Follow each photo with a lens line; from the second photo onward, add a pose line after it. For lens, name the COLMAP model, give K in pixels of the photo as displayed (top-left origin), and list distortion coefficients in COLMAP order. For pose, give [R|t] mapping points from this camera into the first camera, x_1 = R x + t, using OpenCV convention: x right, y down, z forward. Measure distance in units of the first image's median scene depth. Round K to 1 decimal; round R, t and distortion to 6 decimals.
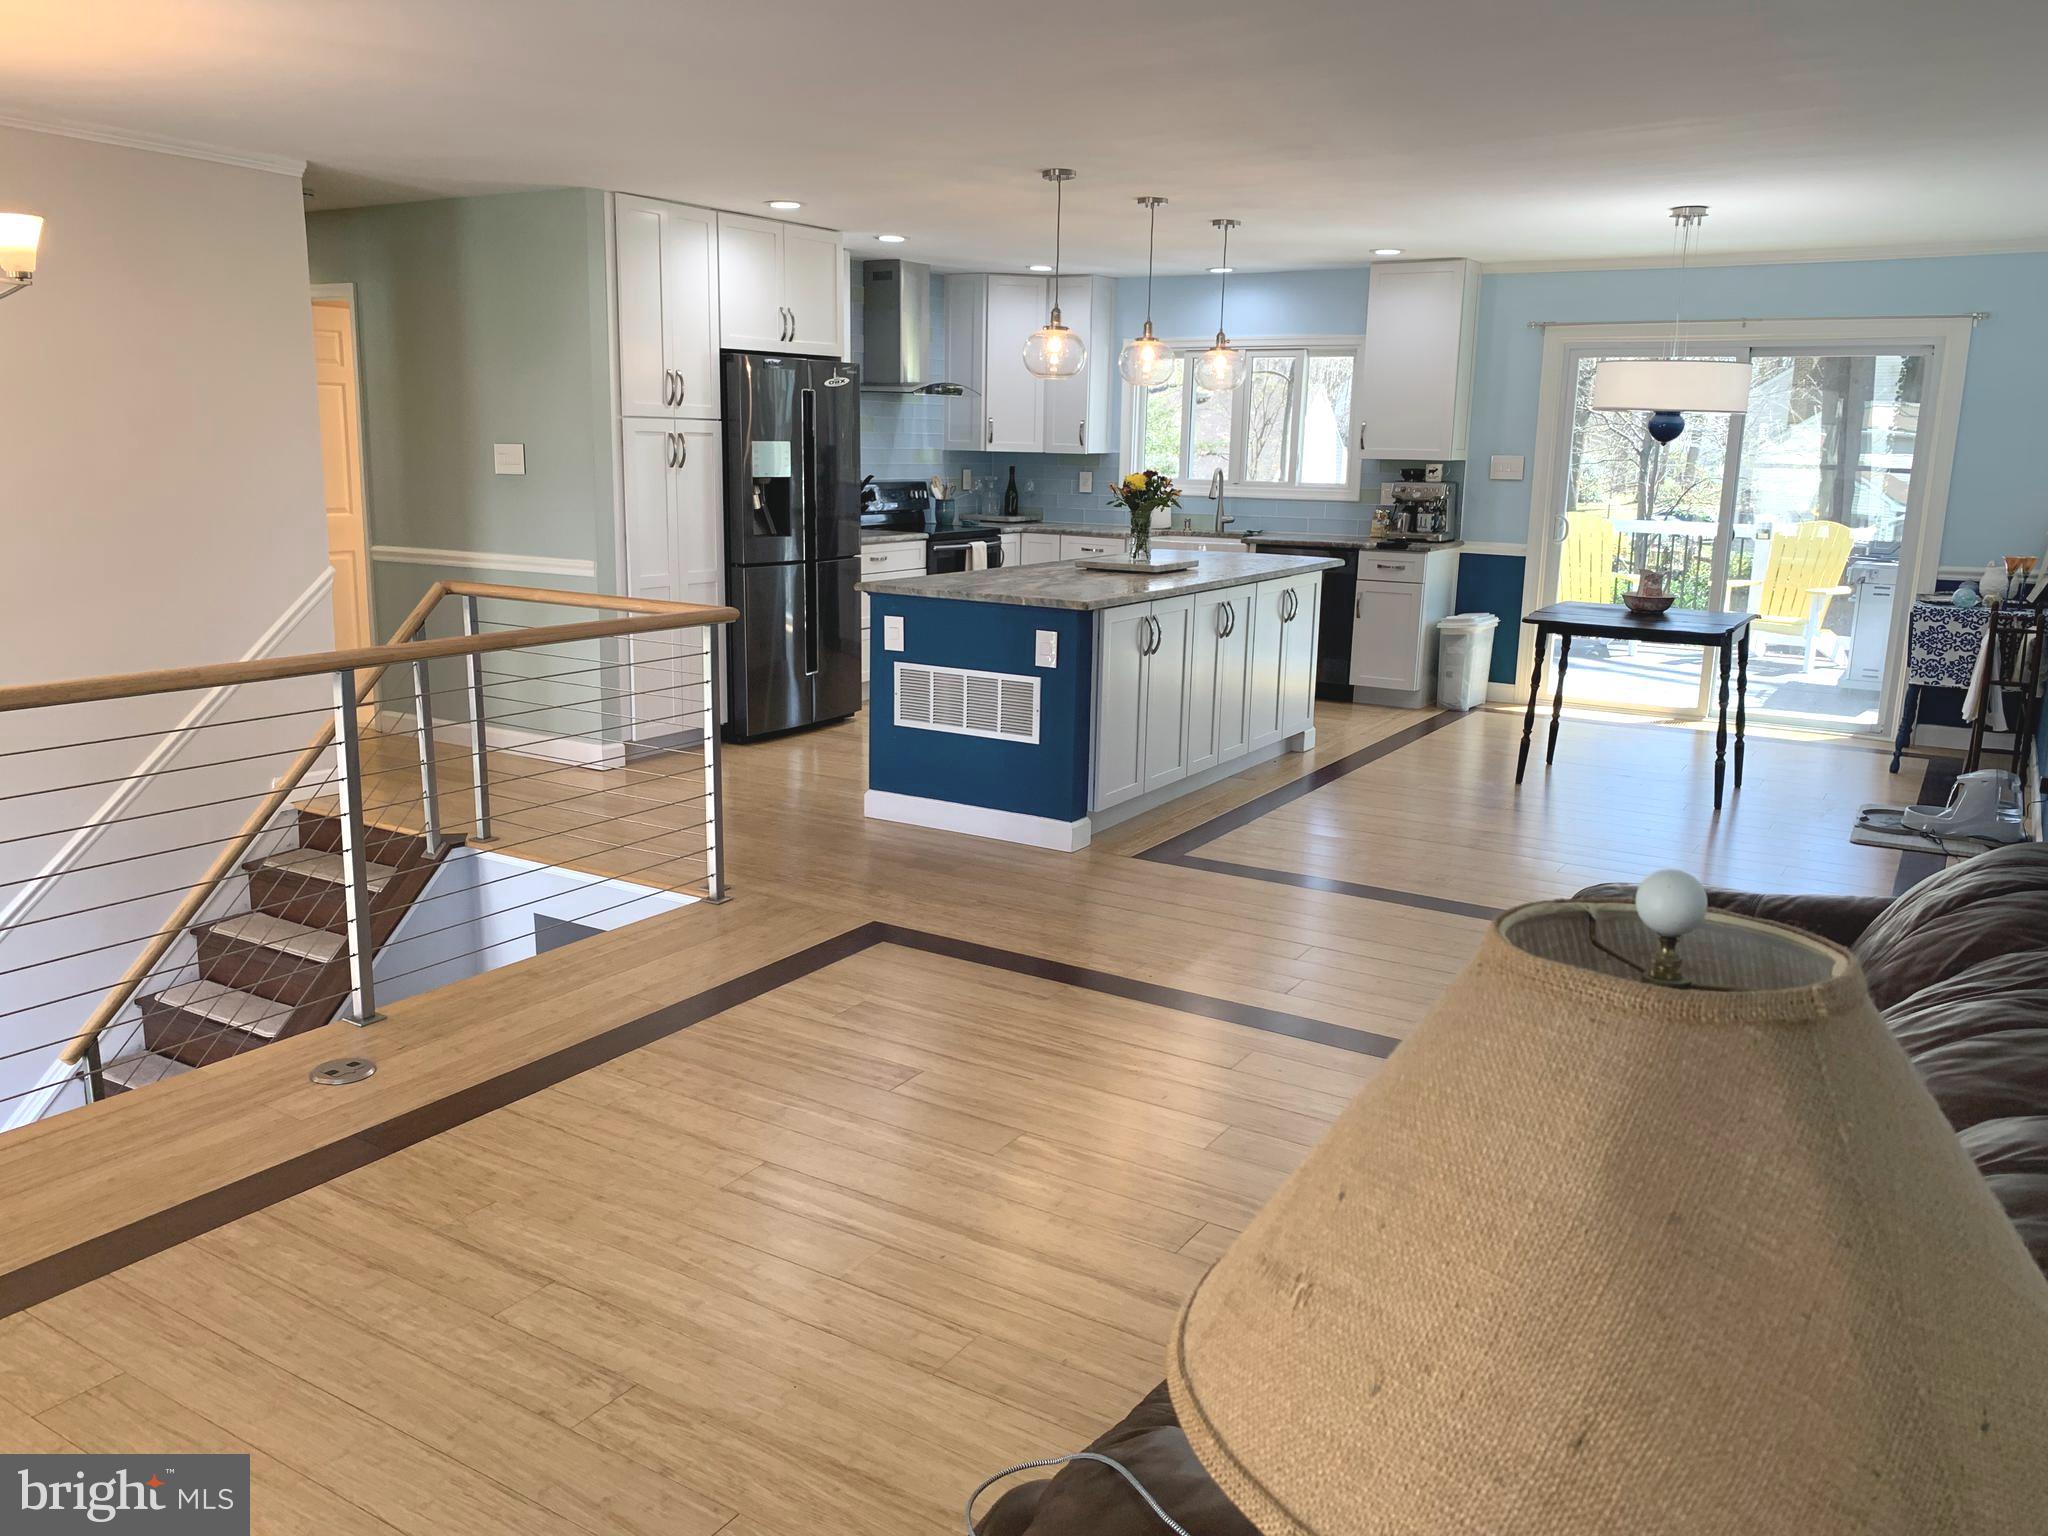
lens RADIAL K [[1582.9, 0, 1017.5], [0, 1582.9, 789.0], [0, 0, 1]] dist [0.078782, -0.144686]
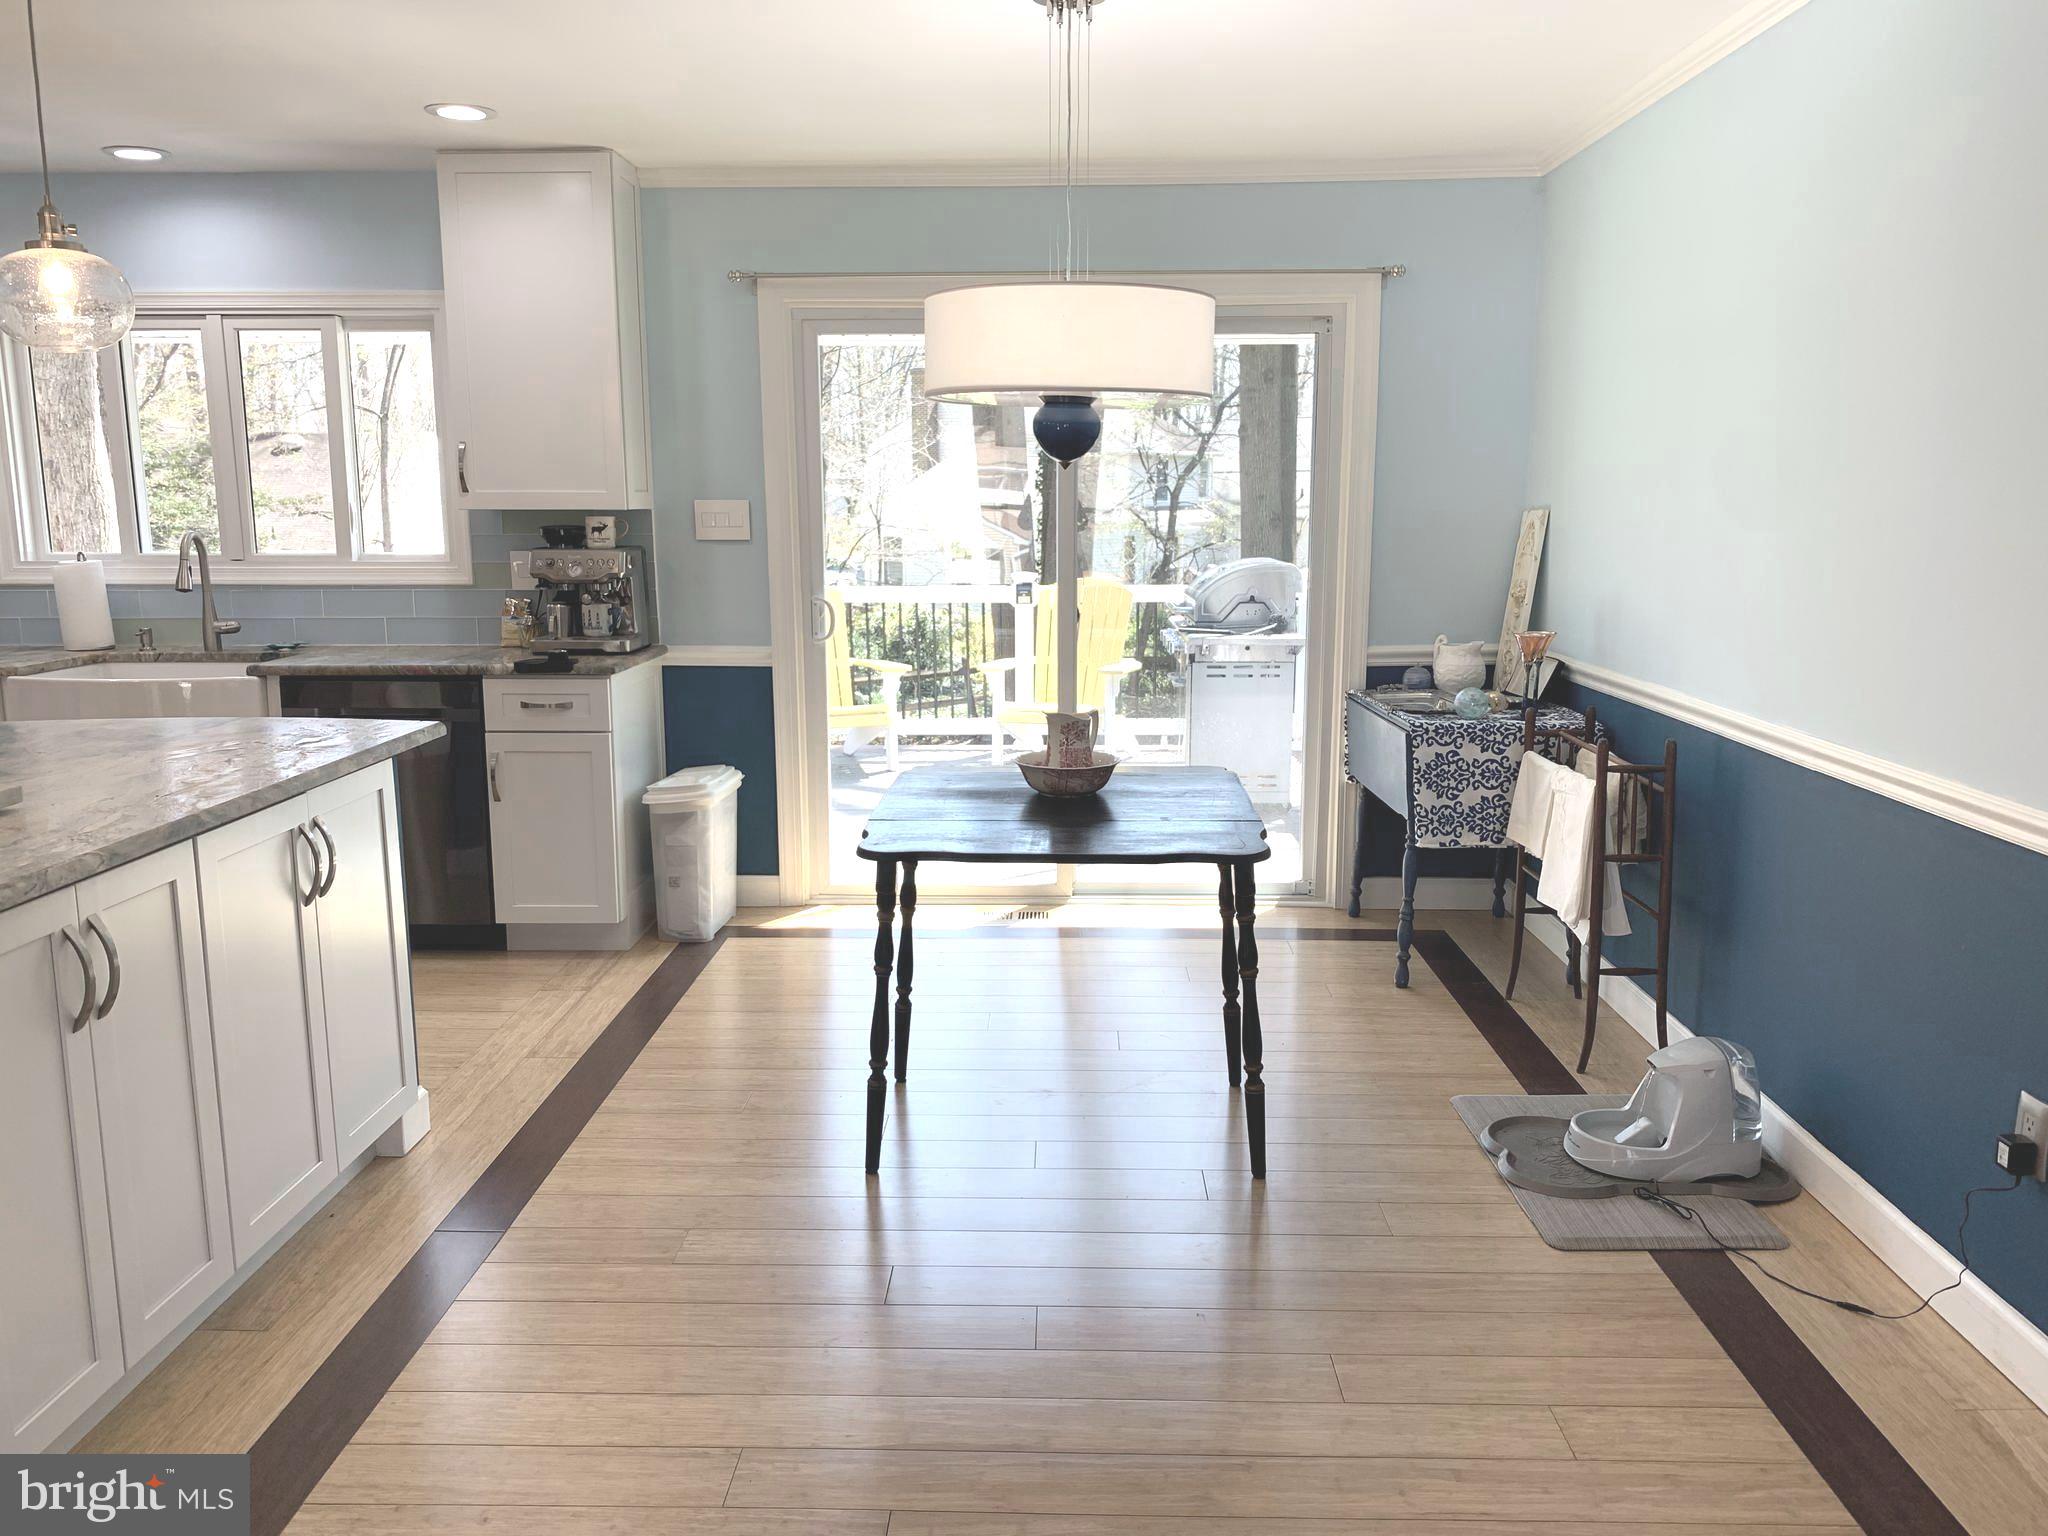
lens RADIAL K [[1561.2, 0, 1035.4], [0, 1561.2, 771.7], [0, 0, 1]] dist [0.010752, -0.003115]
pose [[0.859755, -0.109205, 0.498894, 0.106596], [0.129262, 0.991594, -0.005706, -0.089832], [-0.494077, 0.069394, 0.866644, 0.443535]]
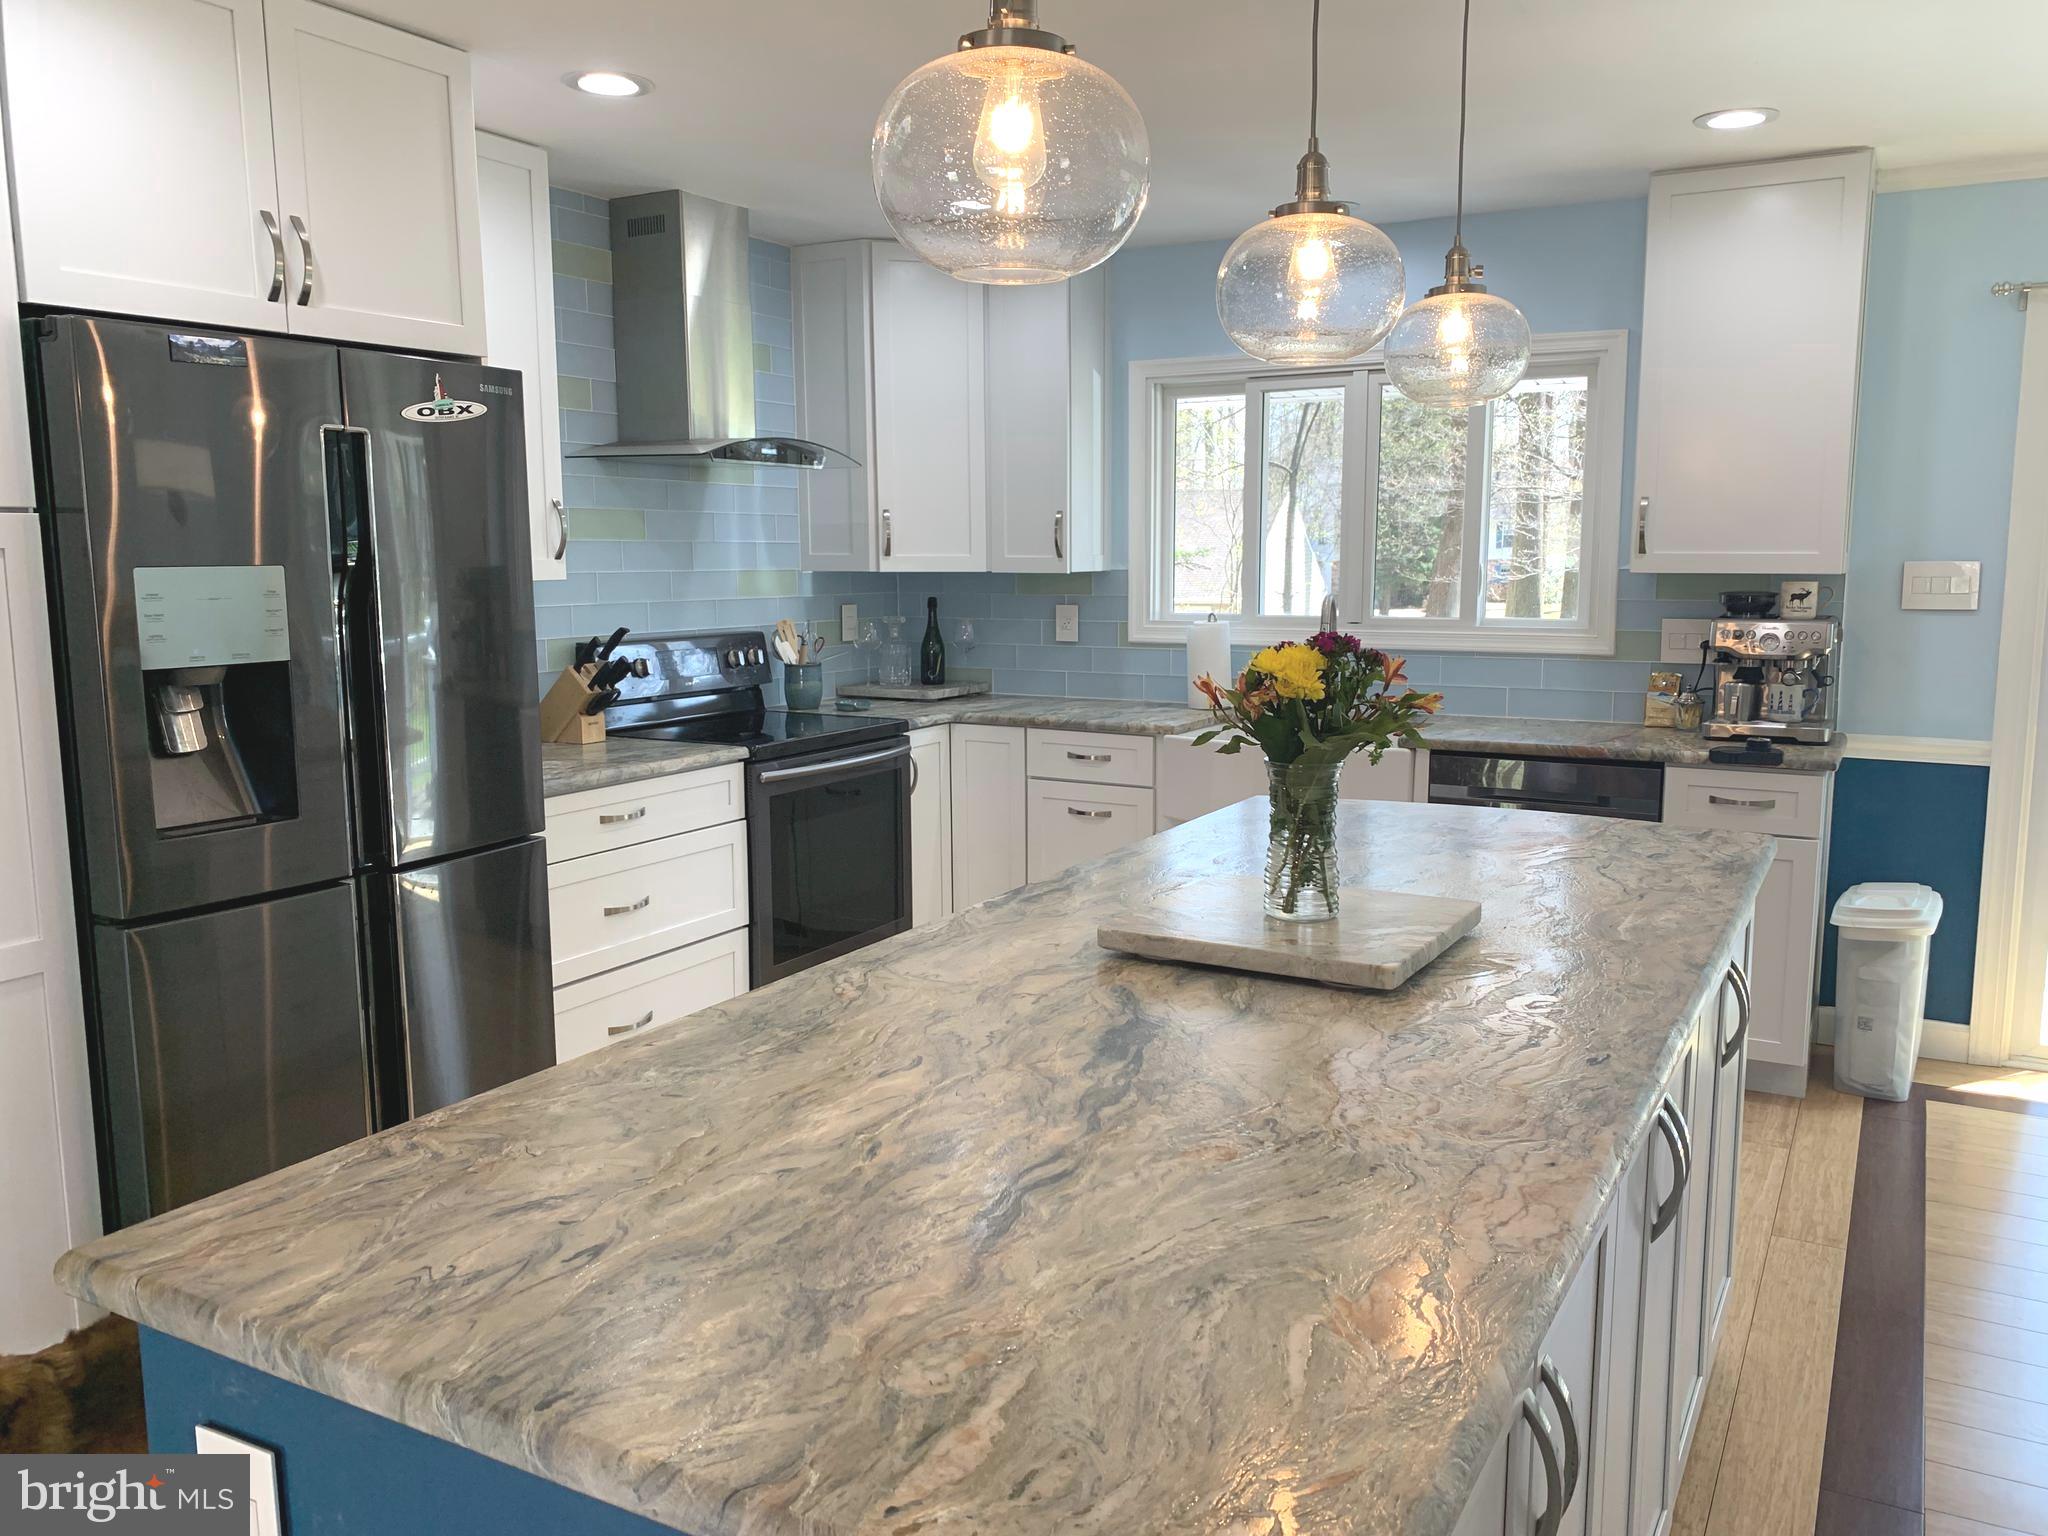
lens RADIAL K [[1566.3, 0, 1048.2], [0, 1566.3, 771.4], [0, 0, 1]] dist [0.004609, -0.002249]
pose [[0.998517, -0.027899, 0.046744, 0.011321], [0.031441, 0.996549, -0.076820, -0.116236], [-0.044440, 0.078176, 0.995949, 0.536890]]
